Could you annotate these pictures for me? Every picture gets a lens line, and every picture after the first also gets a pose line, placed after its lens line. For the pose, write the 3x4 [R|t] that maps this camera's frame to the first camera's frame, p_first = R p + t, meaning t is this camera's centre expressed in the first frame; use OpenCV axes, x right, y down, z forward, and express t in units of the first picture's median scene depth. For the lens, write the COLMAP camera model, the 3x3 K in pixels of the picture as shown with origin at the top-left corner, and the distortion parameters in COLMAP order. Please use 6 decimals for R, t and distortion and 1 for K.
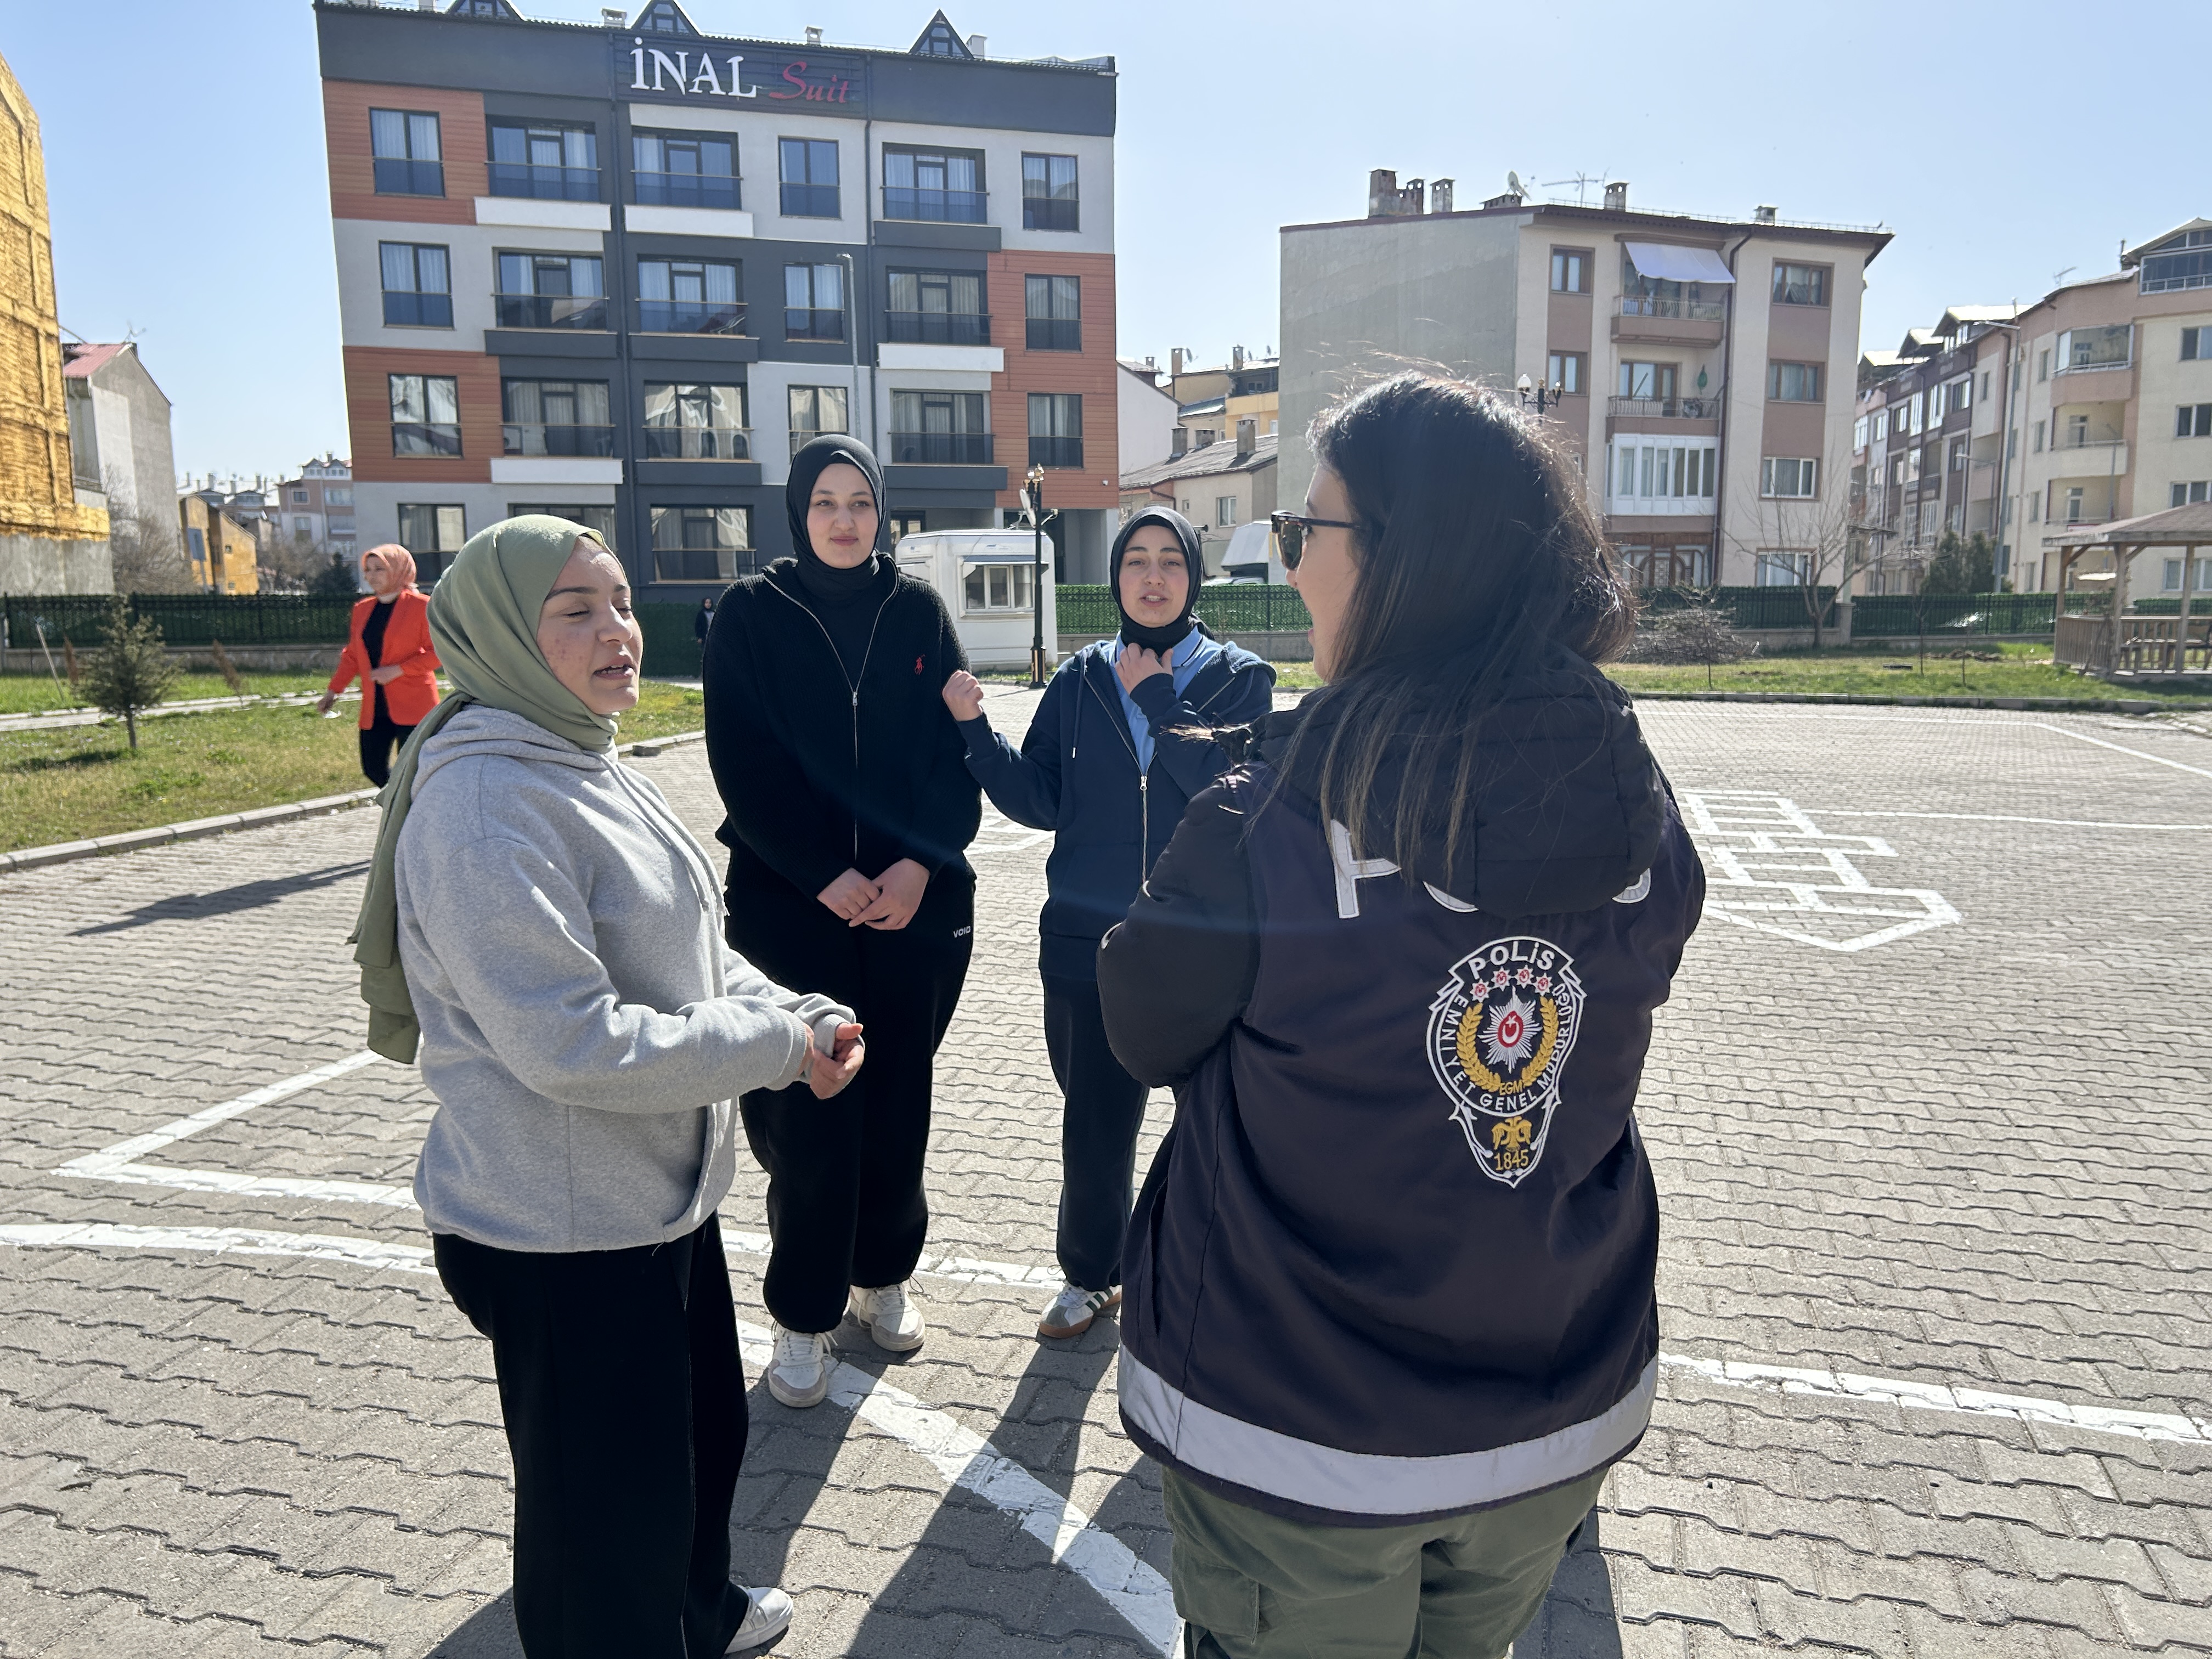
lens RADIAL K [[1722.4, 0, 1106.0], [0, 1722.4, 822.5], [0, 0, 1]] dist [0.044049, -0.054590]
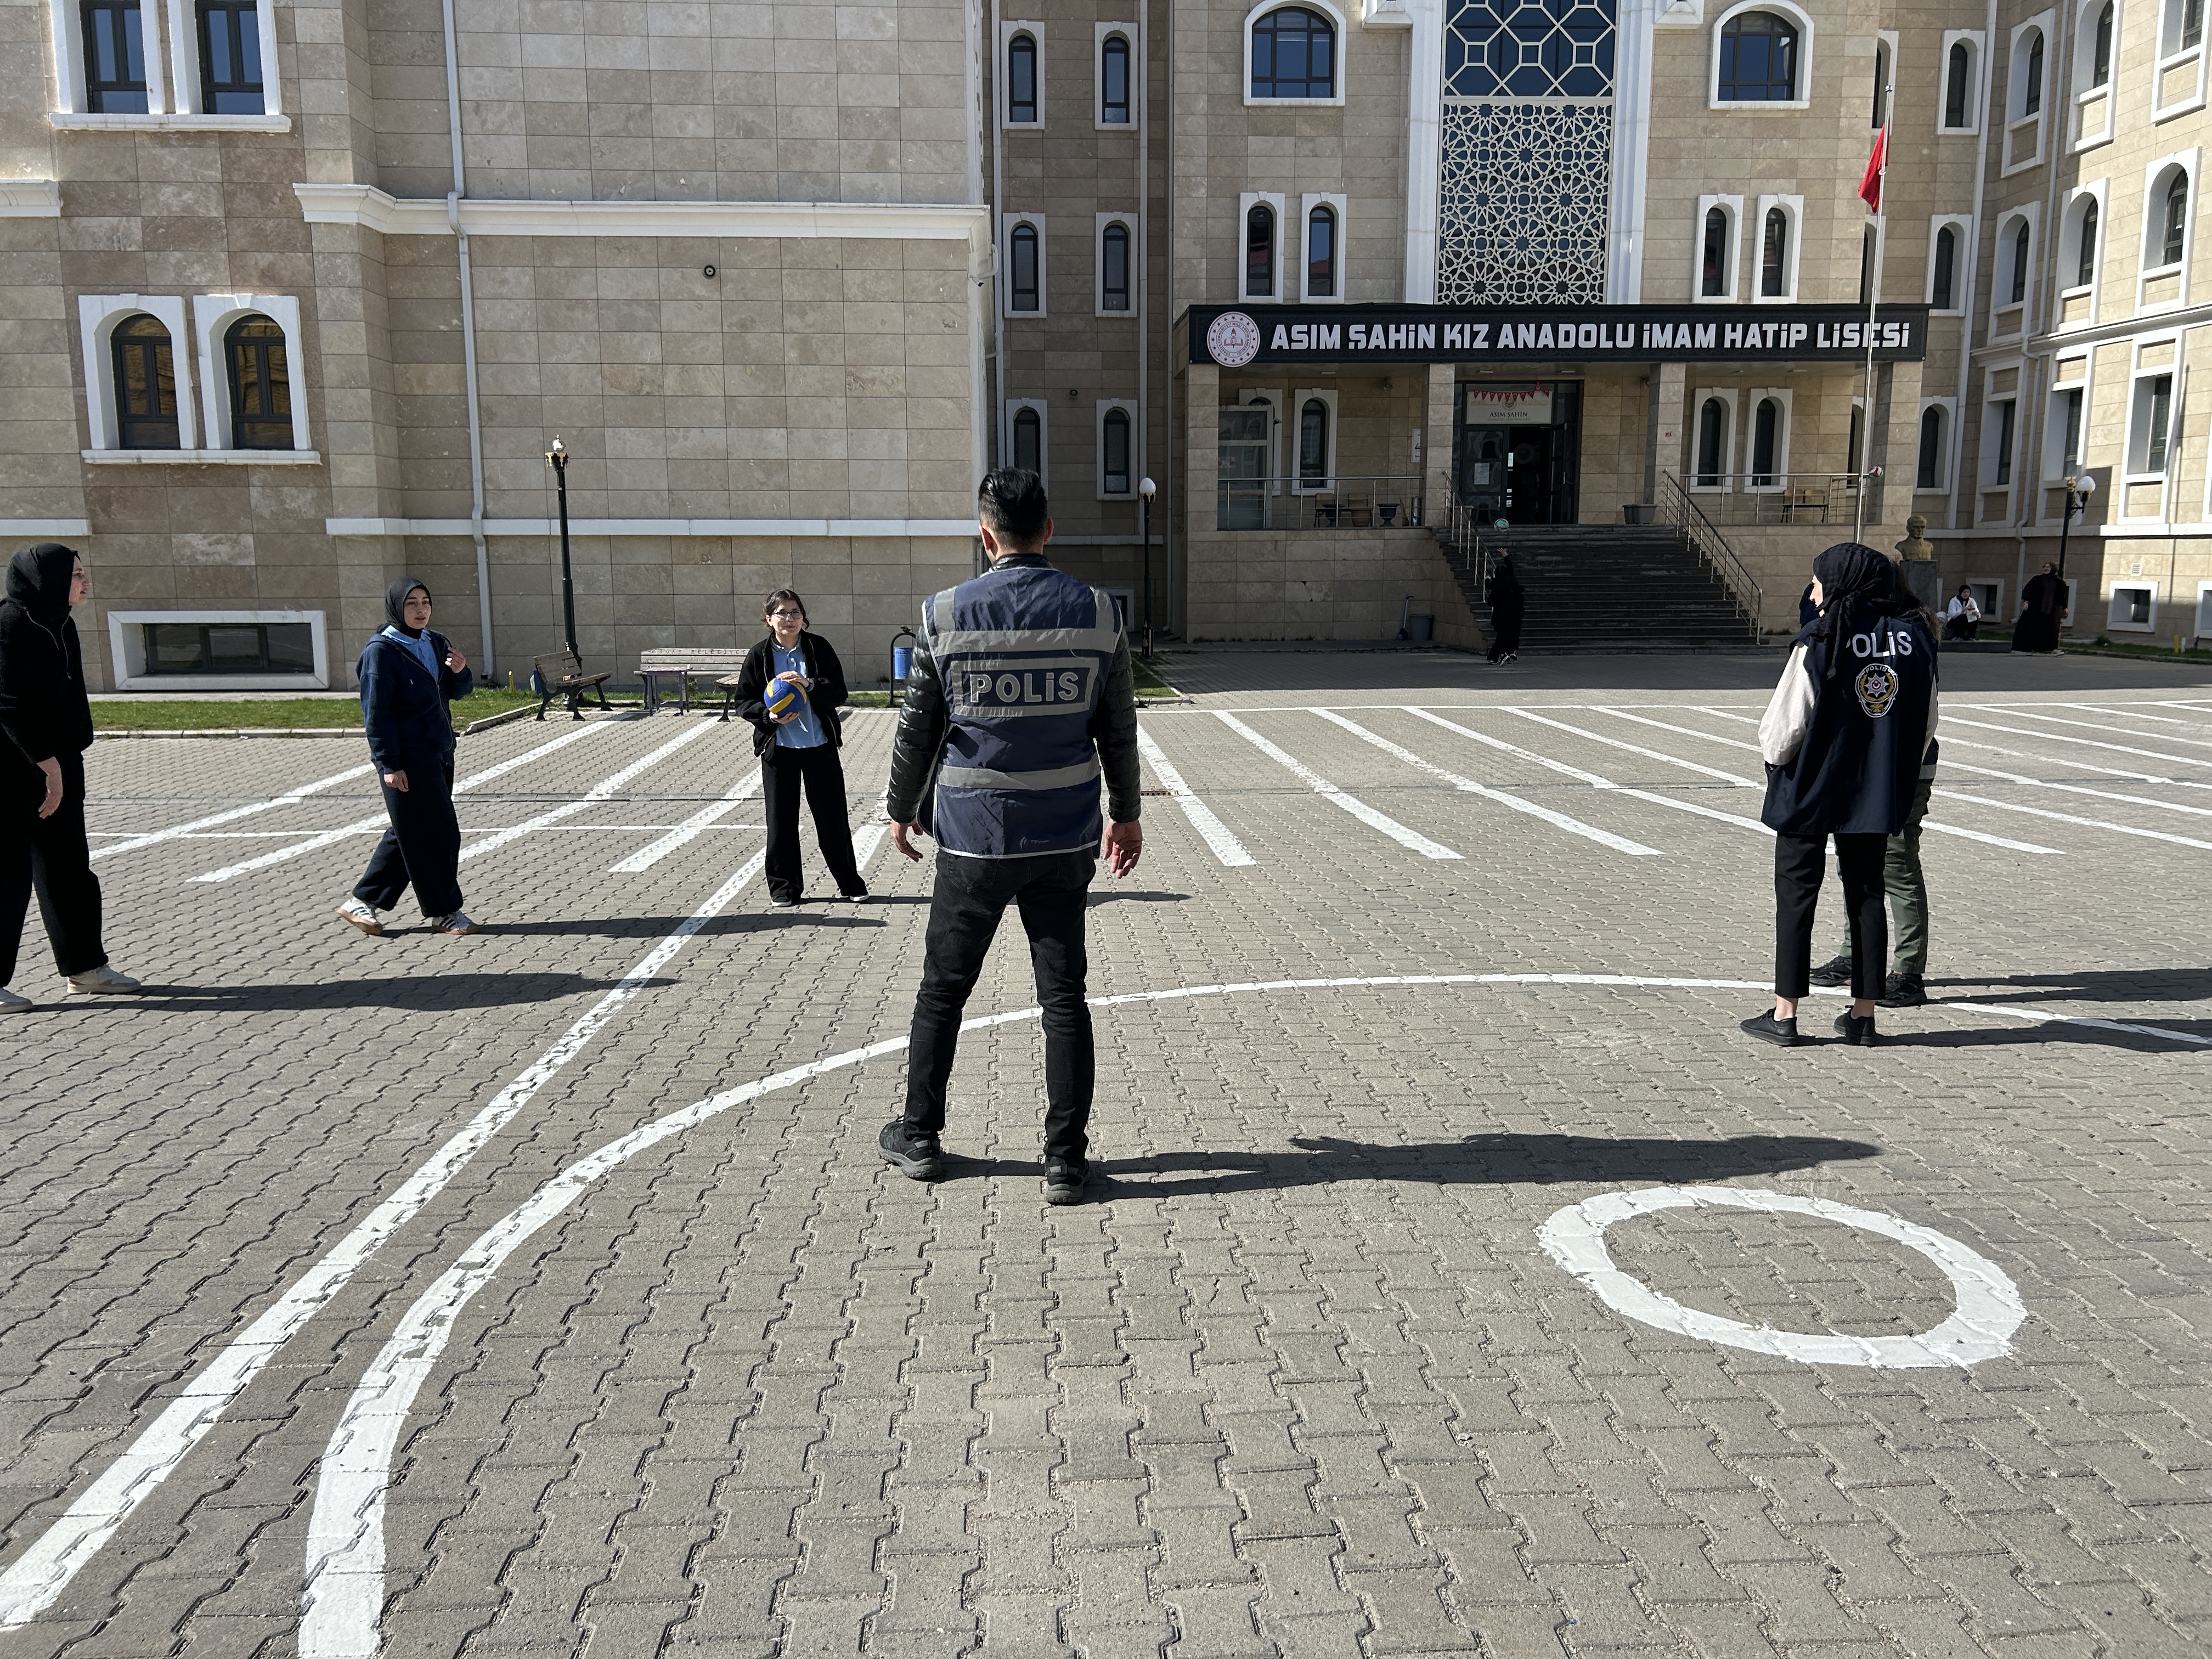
lens RADIAL K [[1722.4, 0, 1107.1], [0, 1722.4, 813.3], [0, 0, 1]] dist [0.044049, -0.054590]
pose [[-0.311641, -0.132815, 0.940872, -0.392606], [0.139442, 0.973071, 0.183547, -0.040637], [-0.939913, 0.188398, -0.284729, 0.239862]]
